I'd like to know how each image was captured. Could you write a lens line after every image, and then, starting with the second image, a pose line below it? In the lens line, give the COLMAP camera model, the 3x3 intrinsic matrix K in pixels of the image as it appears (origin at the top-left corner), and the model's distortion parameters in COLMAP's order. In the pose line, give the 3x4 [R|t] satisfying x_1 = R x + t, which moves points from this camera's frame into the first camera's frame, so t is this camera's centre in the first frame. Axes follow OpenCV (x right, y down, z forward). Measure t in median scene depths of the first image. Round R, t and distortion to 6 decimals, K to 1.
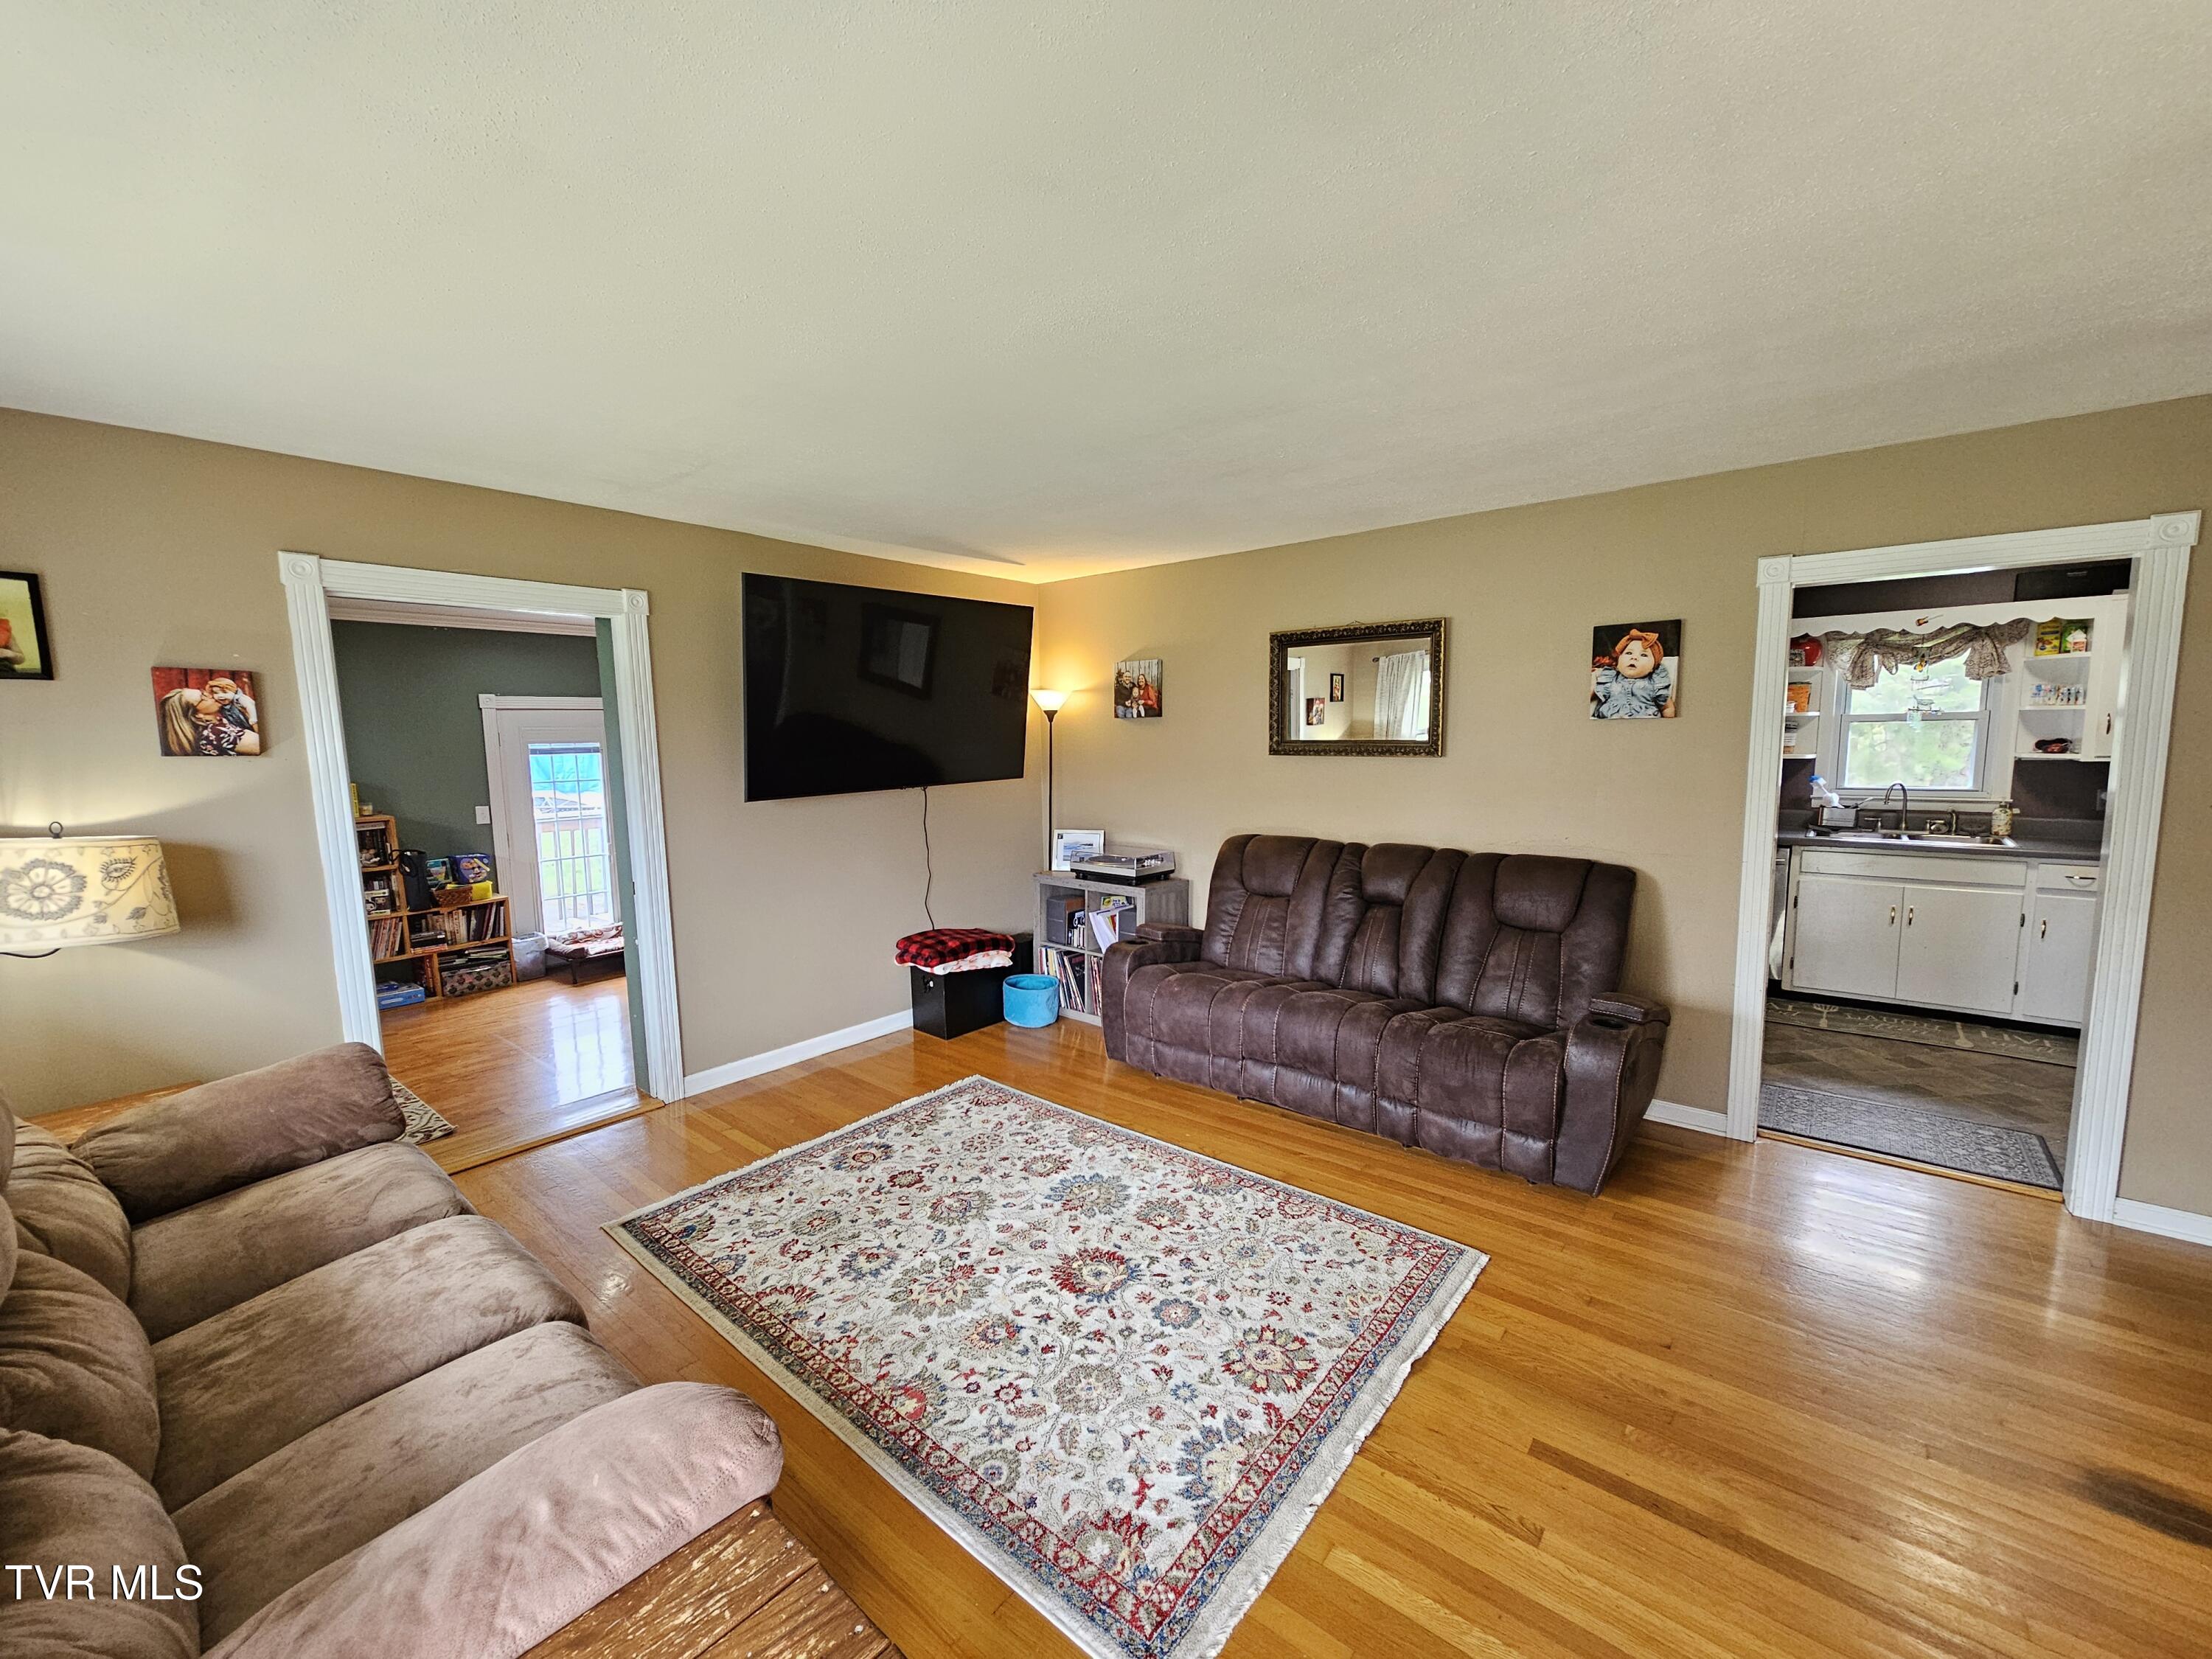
lens RADIAL K [[902.7, 0, 1098.4], [0, 902.7, 833.7], [0, 0, 1]] dist [0.003959, -0.000348]
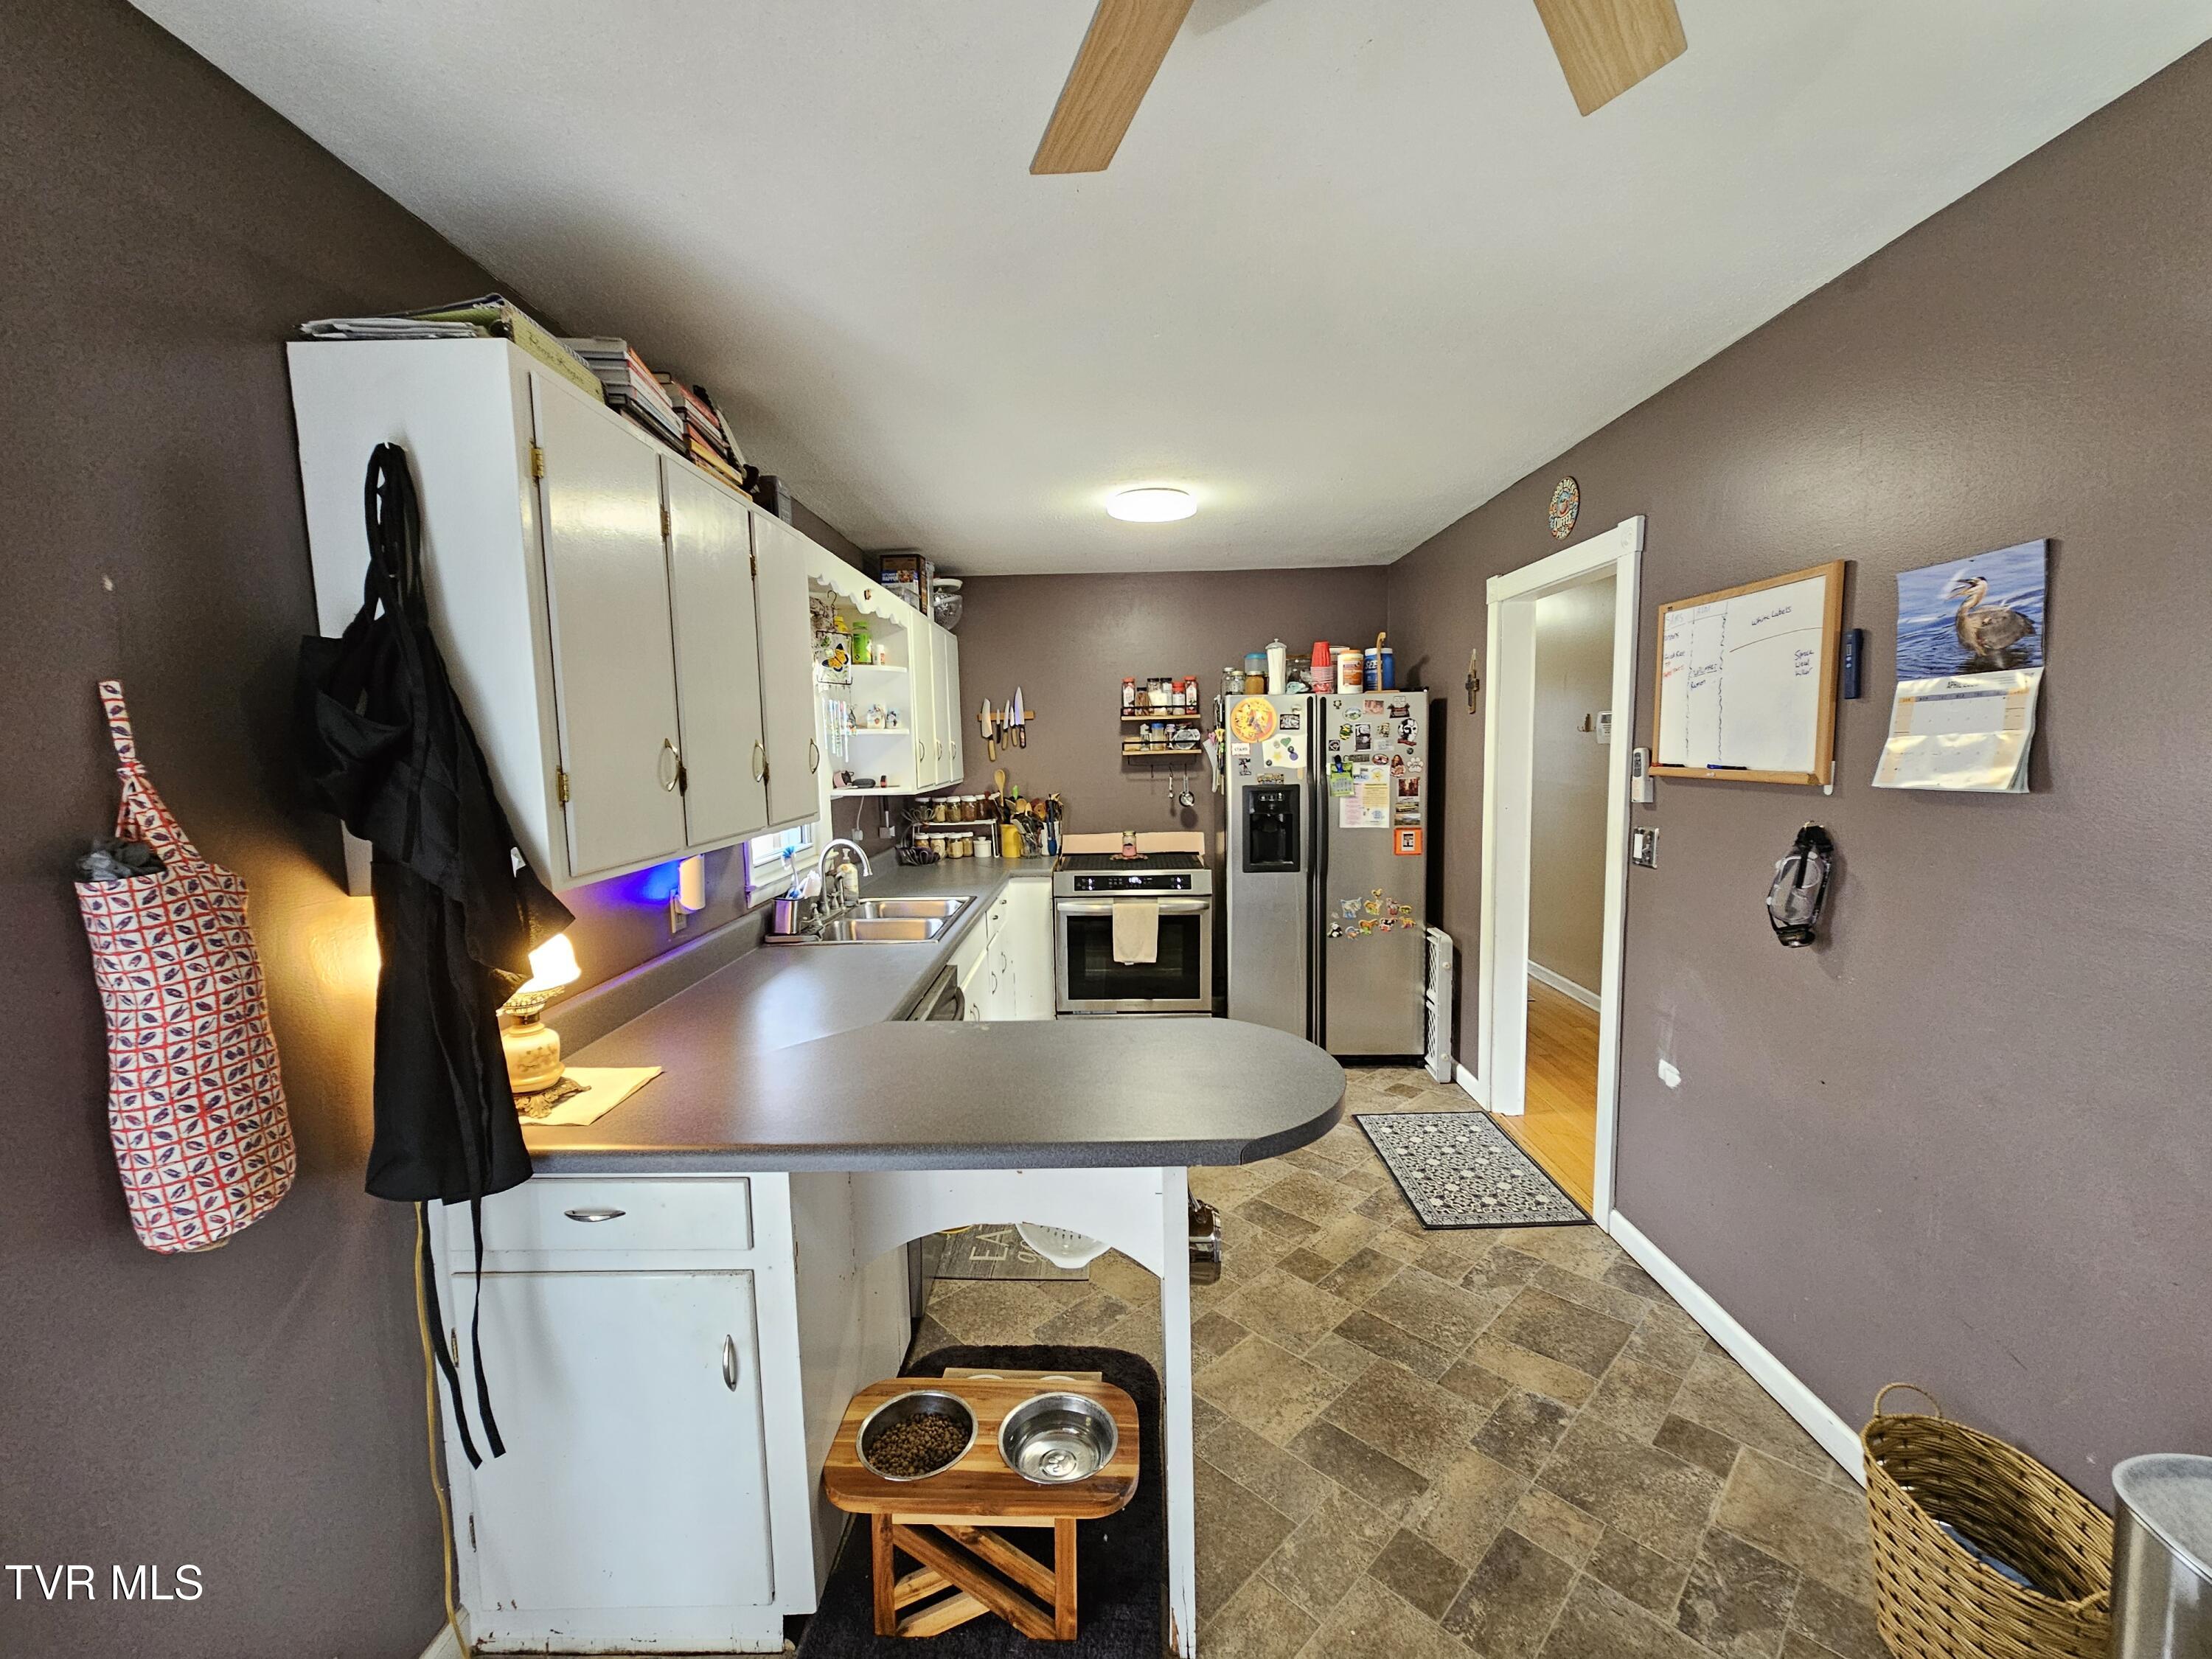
lens RADIAL K [[902.7, 0, 1093.3], [0, 902.7, 834.8], [0, 0, 1]] dist [0.003959, -0.000348]
pose [[-0.631245, -0.049290, 0.774016, 0.405249], [0.119525, 0.979874, 0.159877, -0.205169], [-0.766318, 0.193436, -0.612649, 1.813903]]
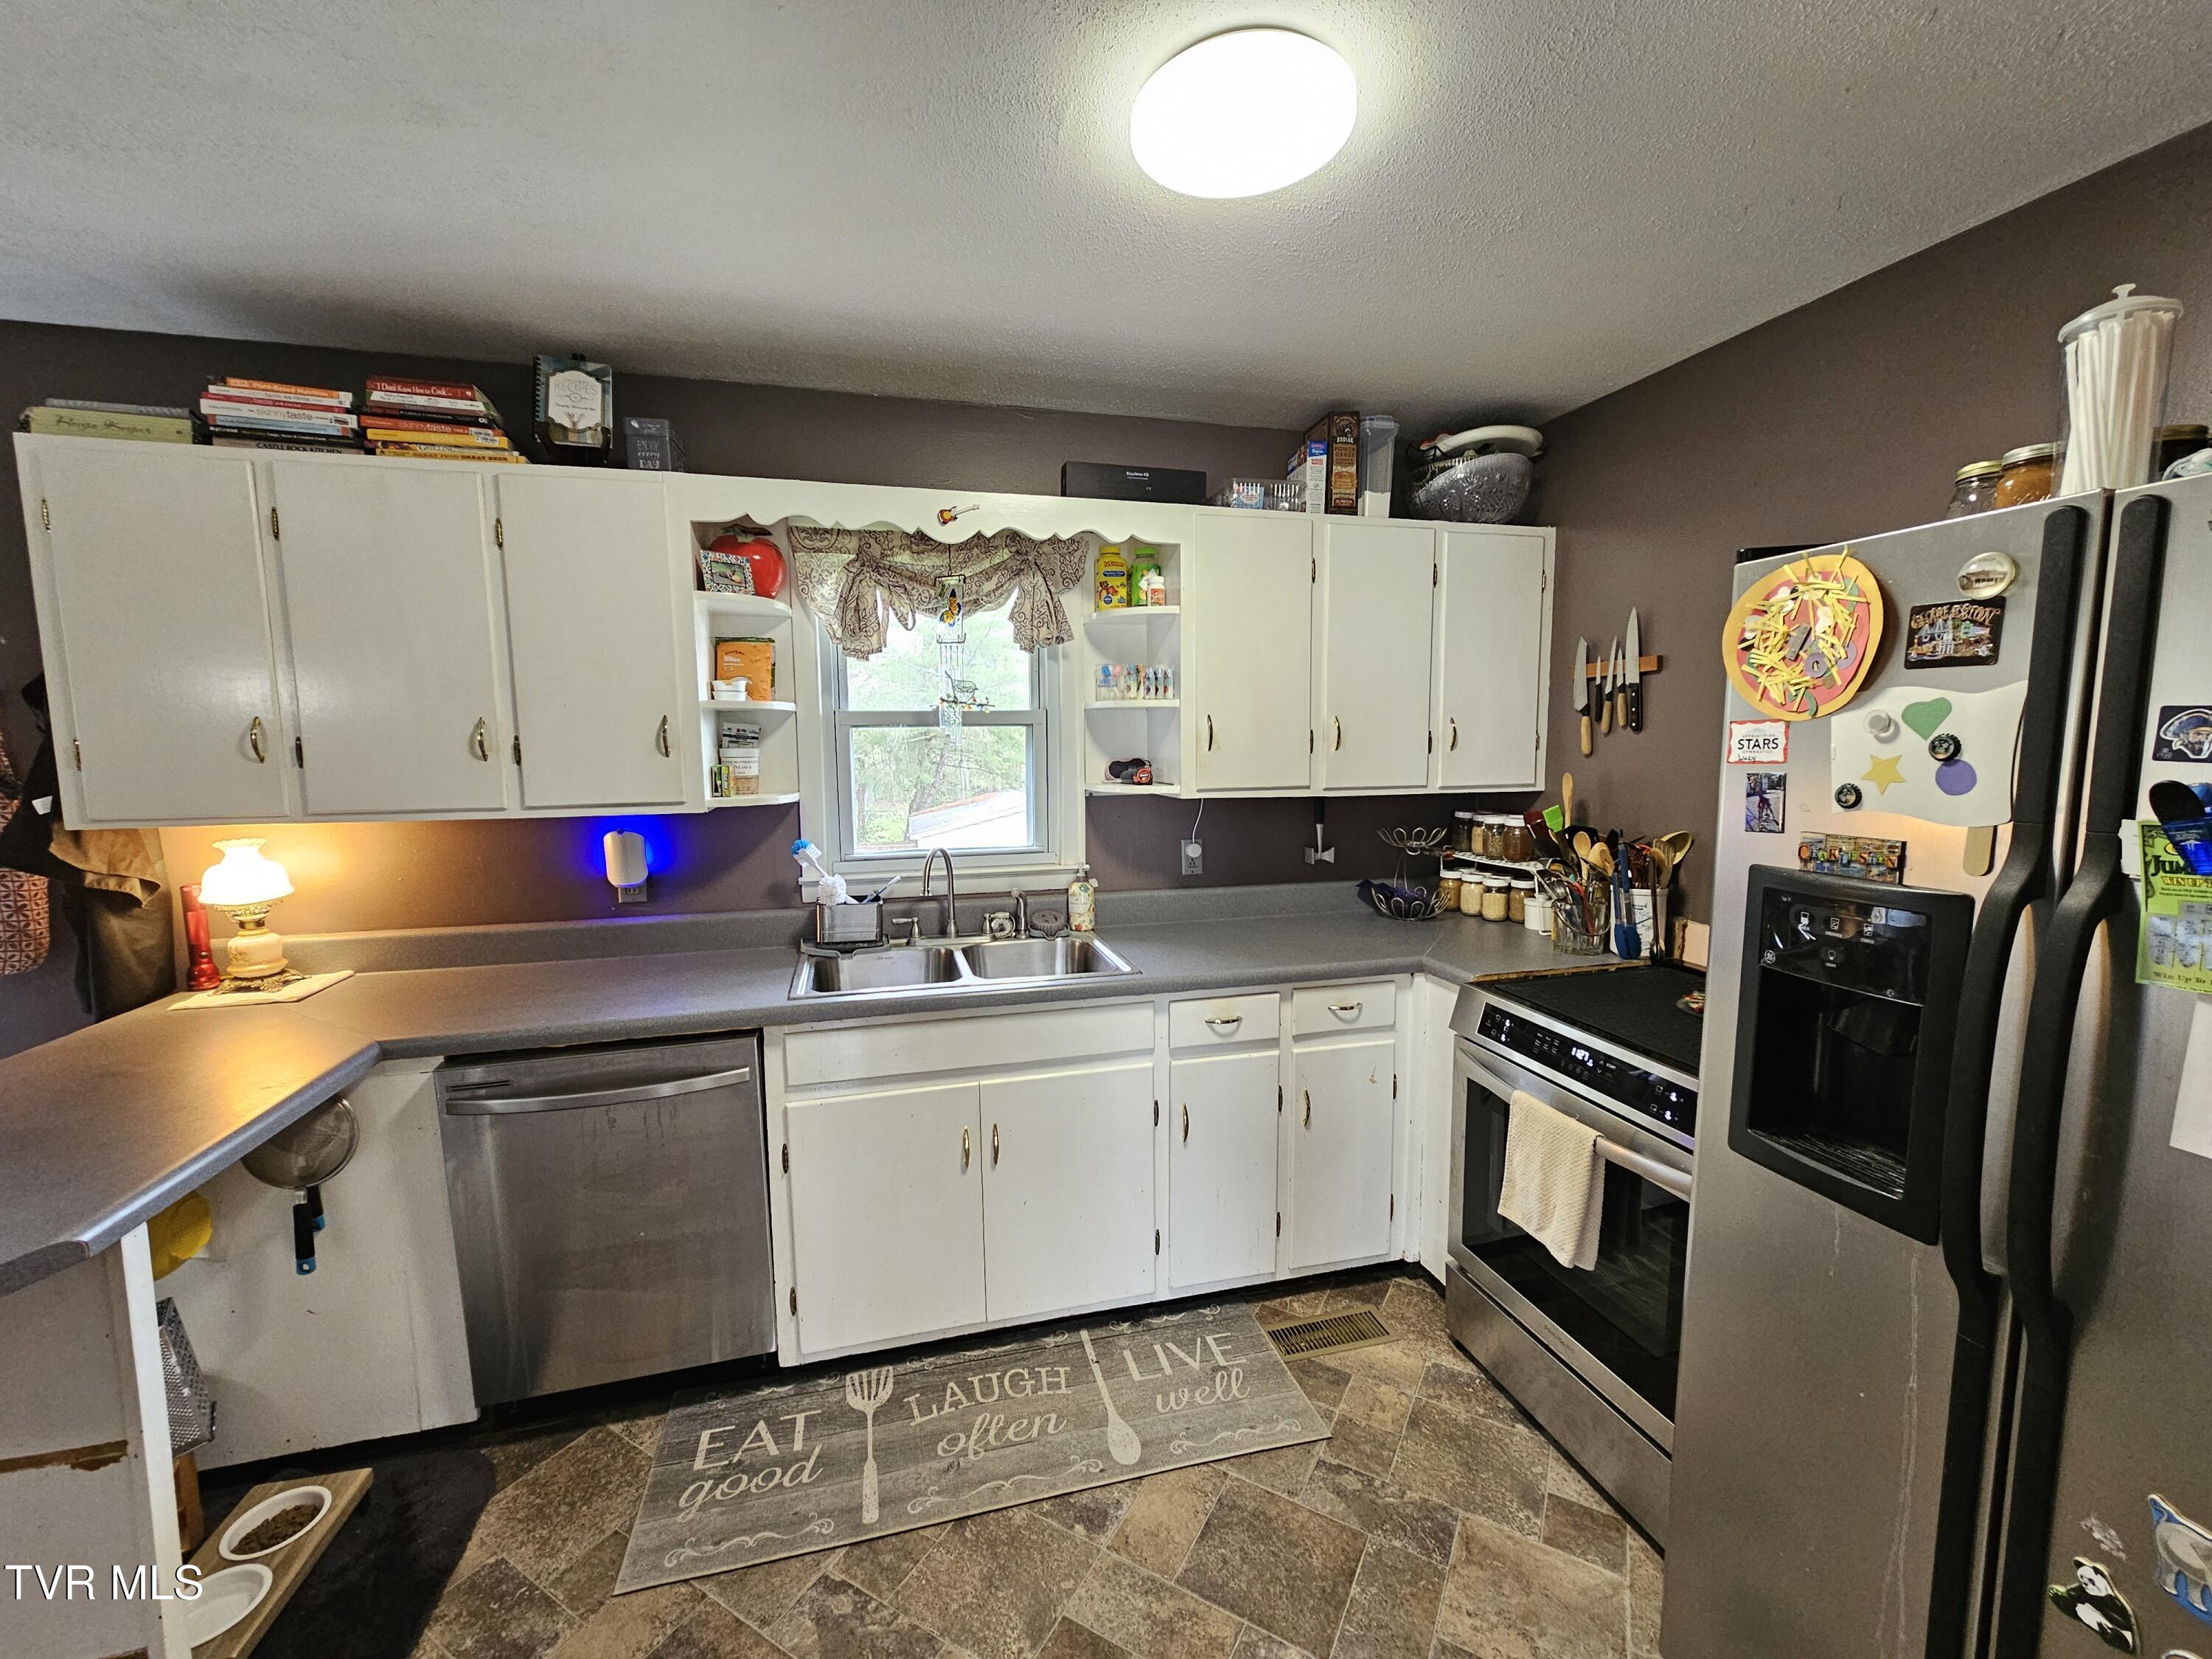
lens RADIAL K [[902.7, 0, 1107.3], [0, 902.7, 839.1], [0, 0, 1]] dist [0.003959, -0.000348]
pose [[0.571537, -0.078114, 0.816850, 0.770326], [0.090559, 0.995382, 0.031824, -0.099615], [-0.815564, 0.055785, 0.575971, 0.925257]]
